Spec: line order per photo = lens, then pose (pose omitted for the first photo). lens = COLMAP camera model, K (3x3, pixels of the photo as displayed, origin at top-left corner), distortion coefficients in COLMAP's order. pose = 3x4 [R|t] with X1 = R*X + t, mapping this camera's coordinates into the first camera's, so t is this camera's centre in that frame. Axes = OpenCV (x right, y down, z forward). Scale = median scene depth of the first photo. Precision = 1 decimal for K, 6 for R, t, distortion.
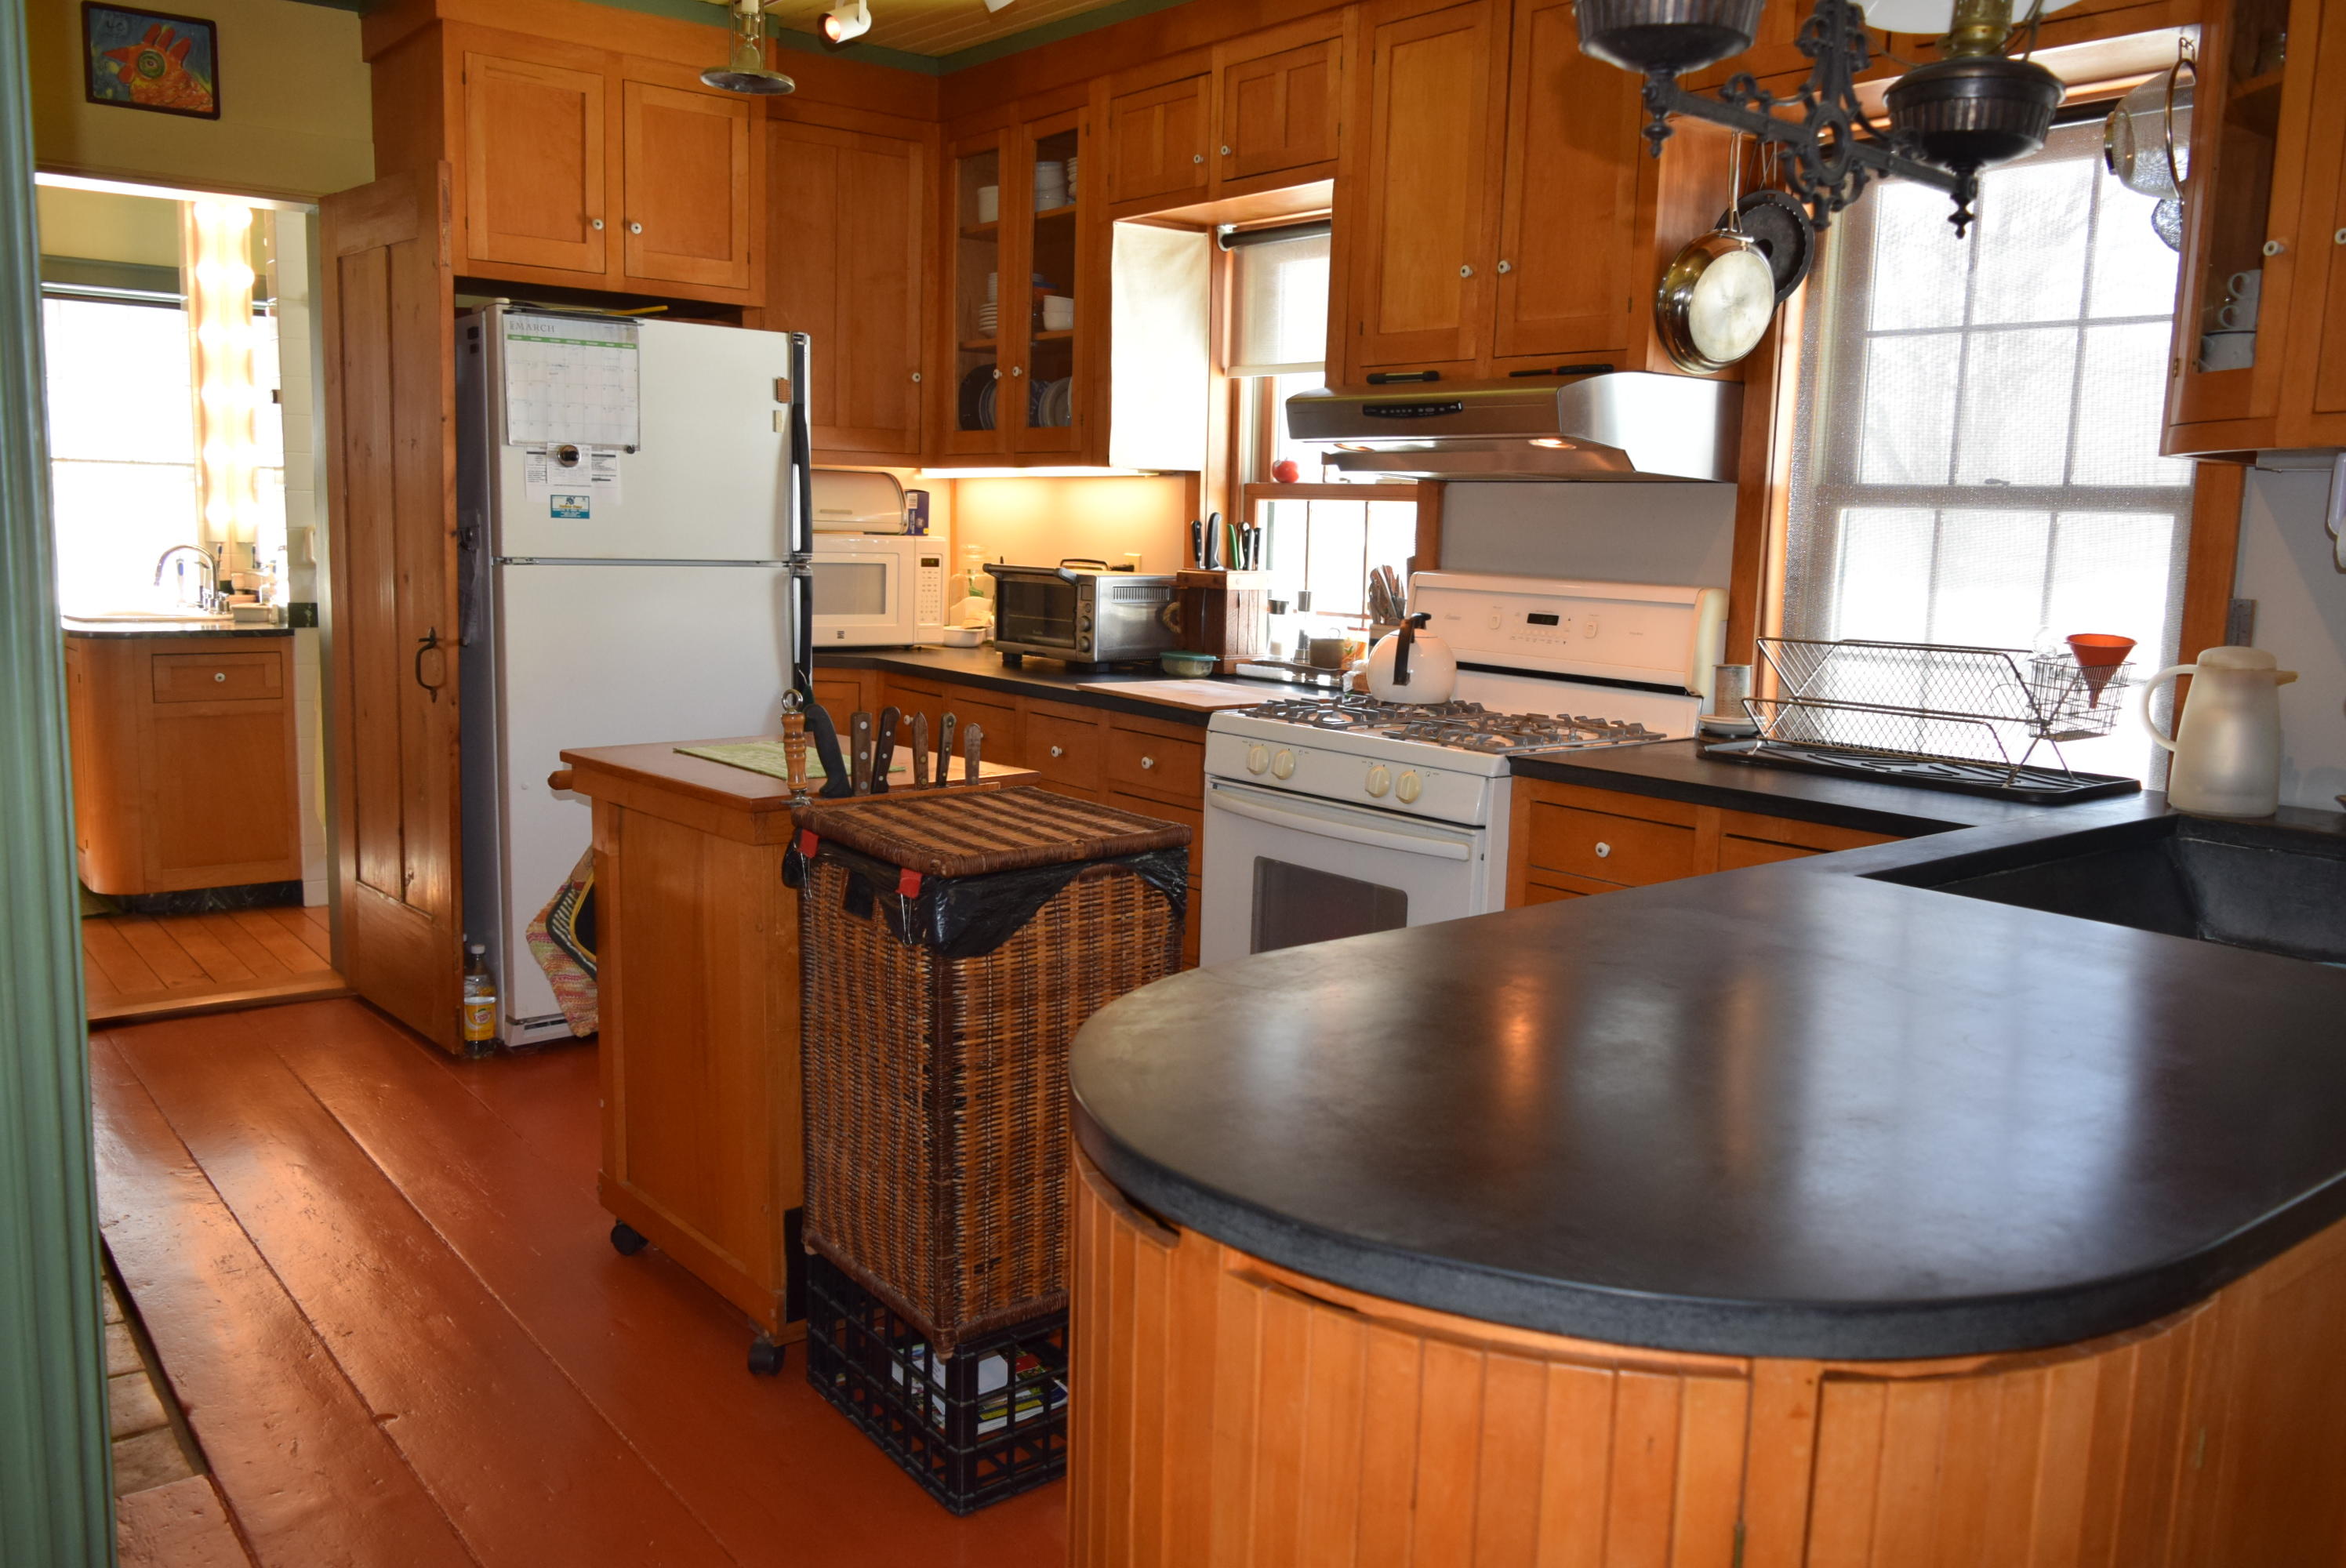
lens RADIAL K [[1801.5, 0, 1173.0], [0, 1801.5, 784.0], [0, 0, 1]] dist [-0.010950, -0.004545]
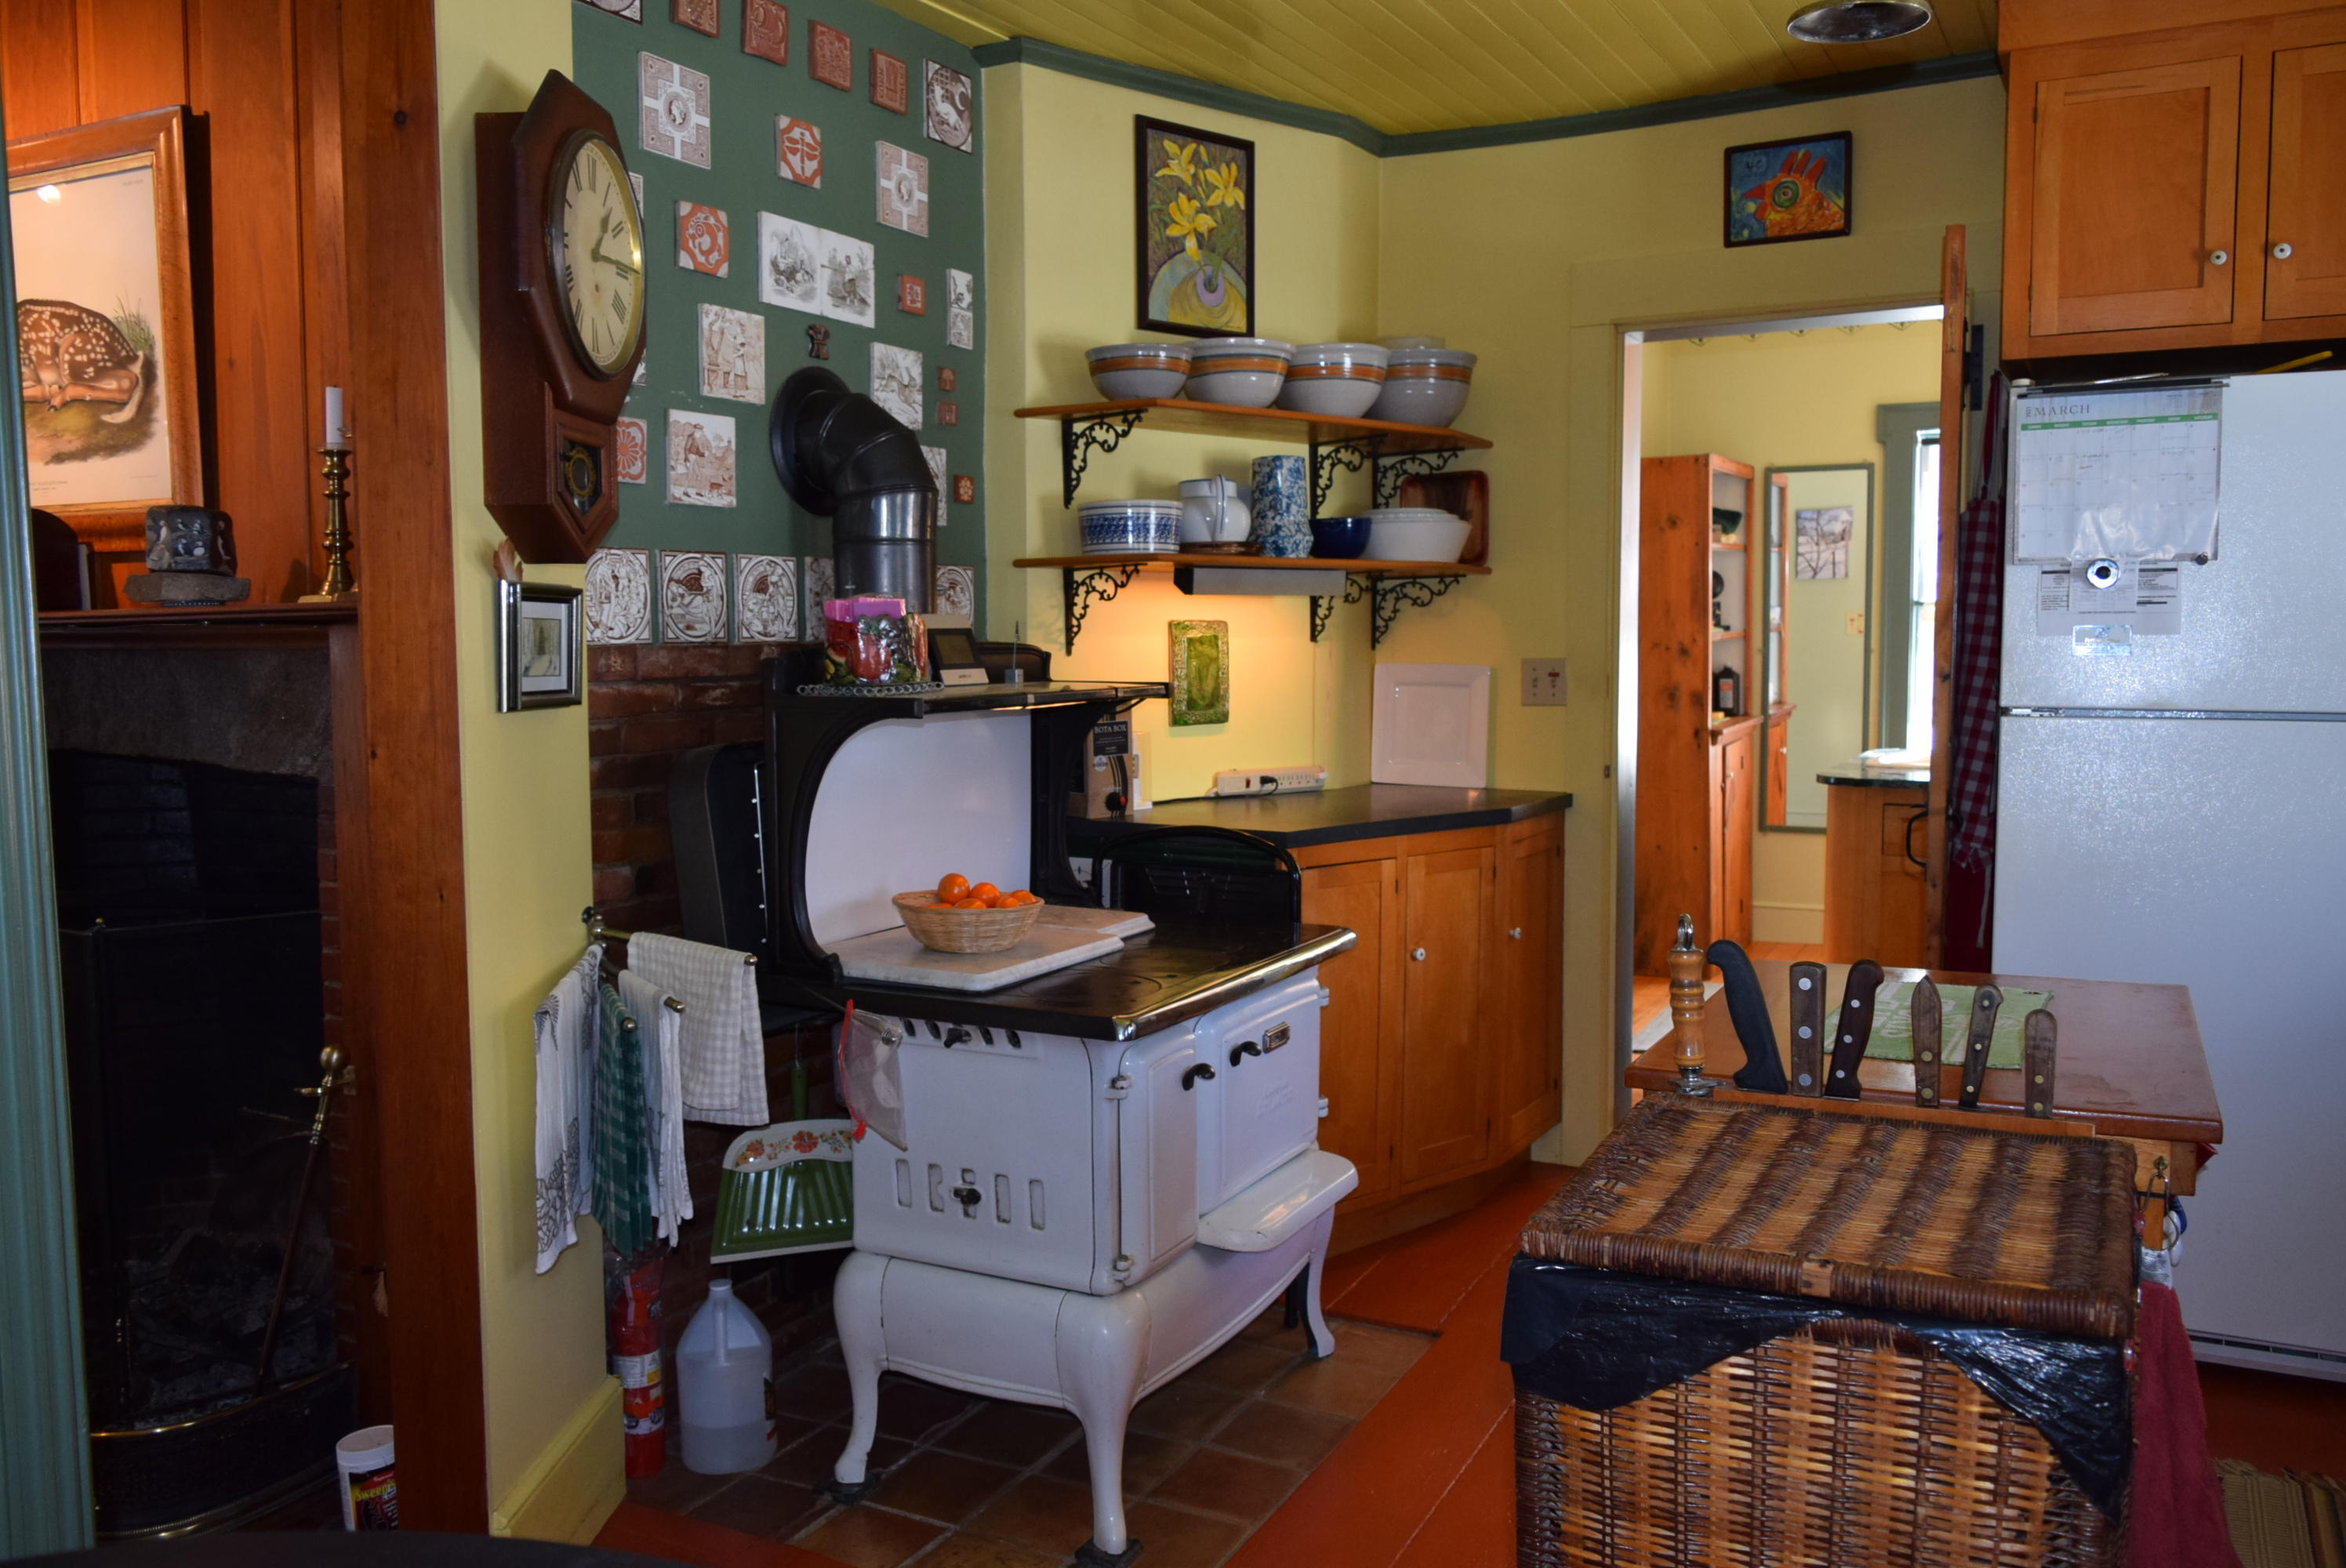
lens RADIAL K [[1801.5, 0, 1173.0], [0, 1801.5, 784.0], [0, 0, 1]] dist [-0.010950, -0.004545]
pose [[0.393411, 0.045274, -0.918247, 0.202195], [-0.116686, 0.993168, -0.001025, -0.048735], [0.911928, 0.107550, 0.396006, 0.356219]]
